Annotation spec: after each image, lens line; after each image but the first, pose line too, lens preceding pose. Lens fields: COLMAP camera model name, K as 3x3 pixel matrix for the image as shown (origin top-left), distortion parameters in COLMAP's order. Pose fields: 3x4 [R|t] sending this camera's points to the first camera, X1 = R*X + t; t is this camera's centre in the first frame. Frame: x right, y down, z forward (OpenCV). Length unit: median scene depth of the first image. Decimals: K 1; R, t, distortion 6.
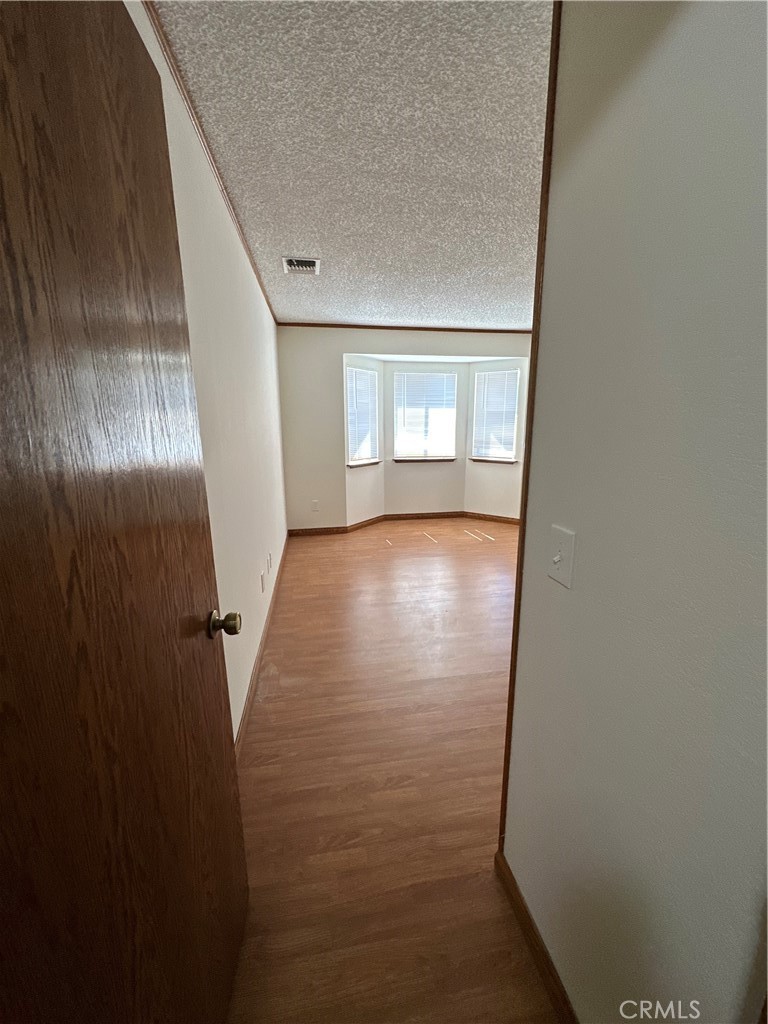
lens RADIAL K [[408.0, 0, 388.7], [0, 408.0, 514.6], [0, 0, 1]] dist [-0.012269, 0.000554]
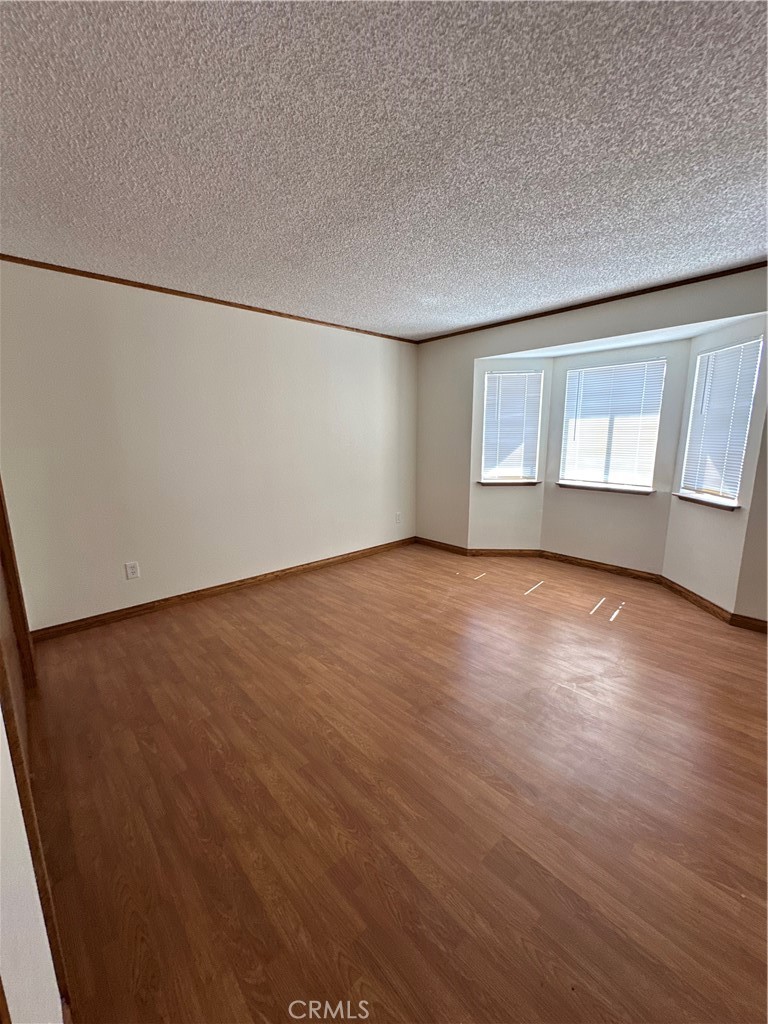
lens RADIAL K [[408.4, 0, 384.0], [0, 408.4, 512.0], [0, 0, 1]] dist [-0.003120, 0.000424]
pose [[0.529991, 0.154895, -0.833737, 0.534288], [-0.200082, 0.978259, 0.054557, -0.060968], [0.824061, 0.137902, 0.549460, 0.323452]]
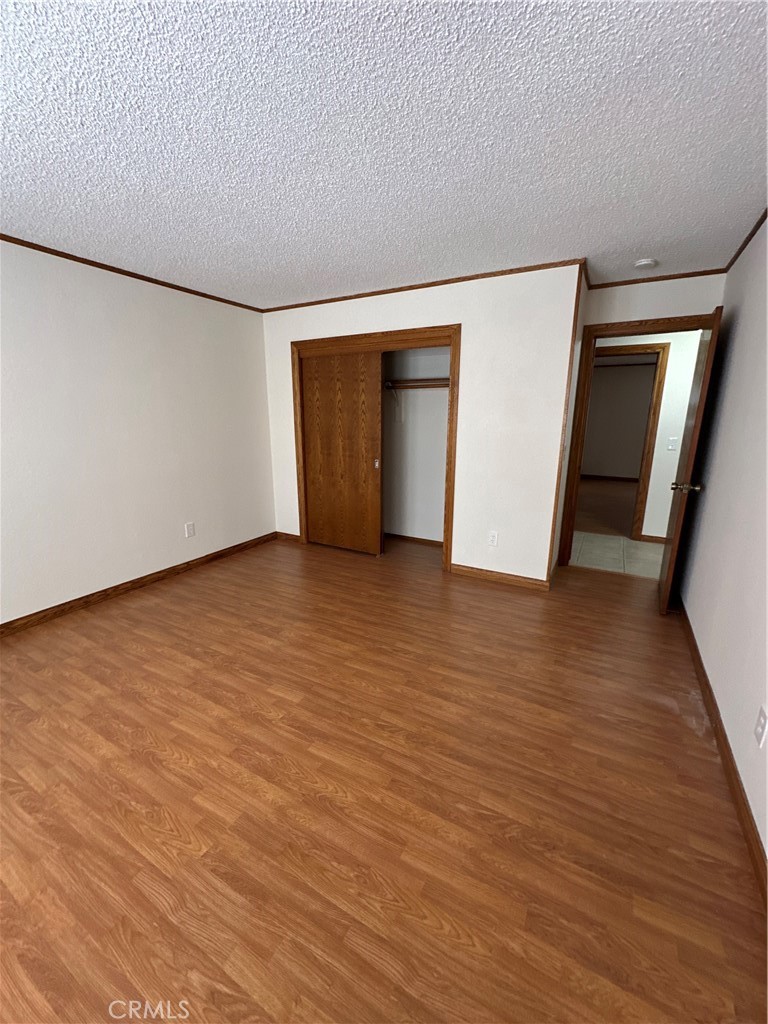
lens RADIAL K [[408.0, 0, 388.7], [0, 408.0, 514.6], [0, 0, 1]] dist [-0.012269, 0.000554]
pose [[-0.781837, -0.145766, 0.606204, -0.103639], [0.144071, 0.903735, 0.403121, -0.176671], [-0.606610, 0.402511, -0.685572, 0.765778]]
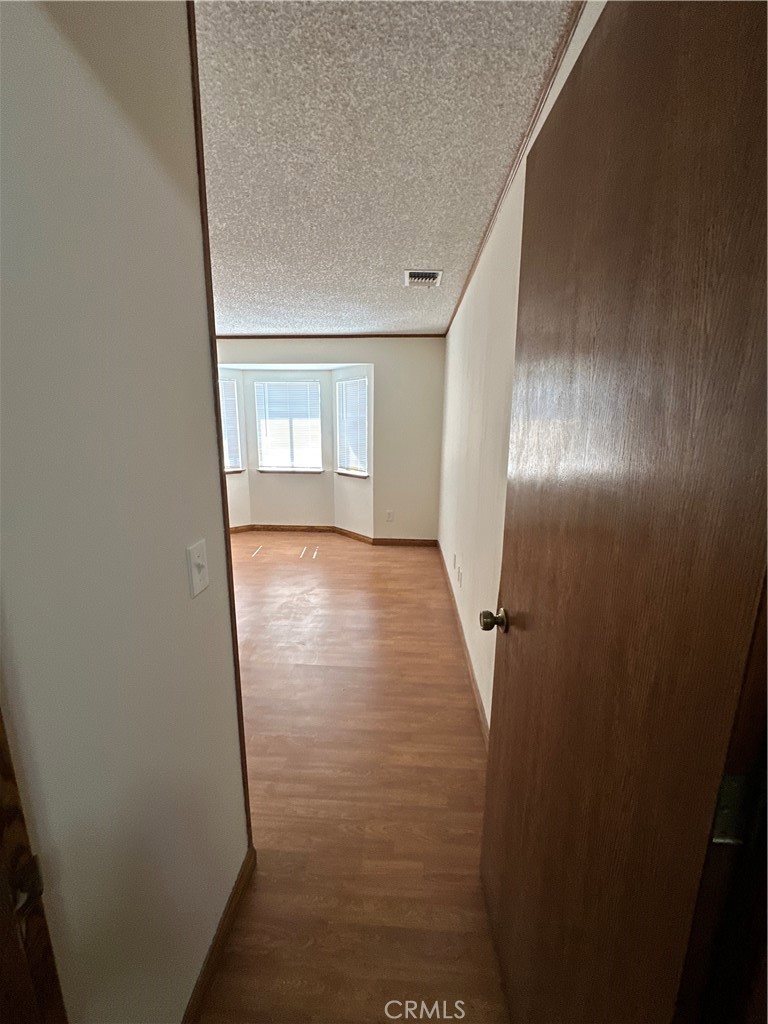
lens RADIAL K [[408.0, 0, 388.7], [0, 408.0, 514.6], [0, 0, 1]] dist [-0.012269, 0.000554]
pose [[0.973733, 0.056607, -0.220543, 0.588165], [-0.063826, 0.997629, -0.025740, -0.022433], [0.218563, 0.039140, 0.975038, 0.111571]]
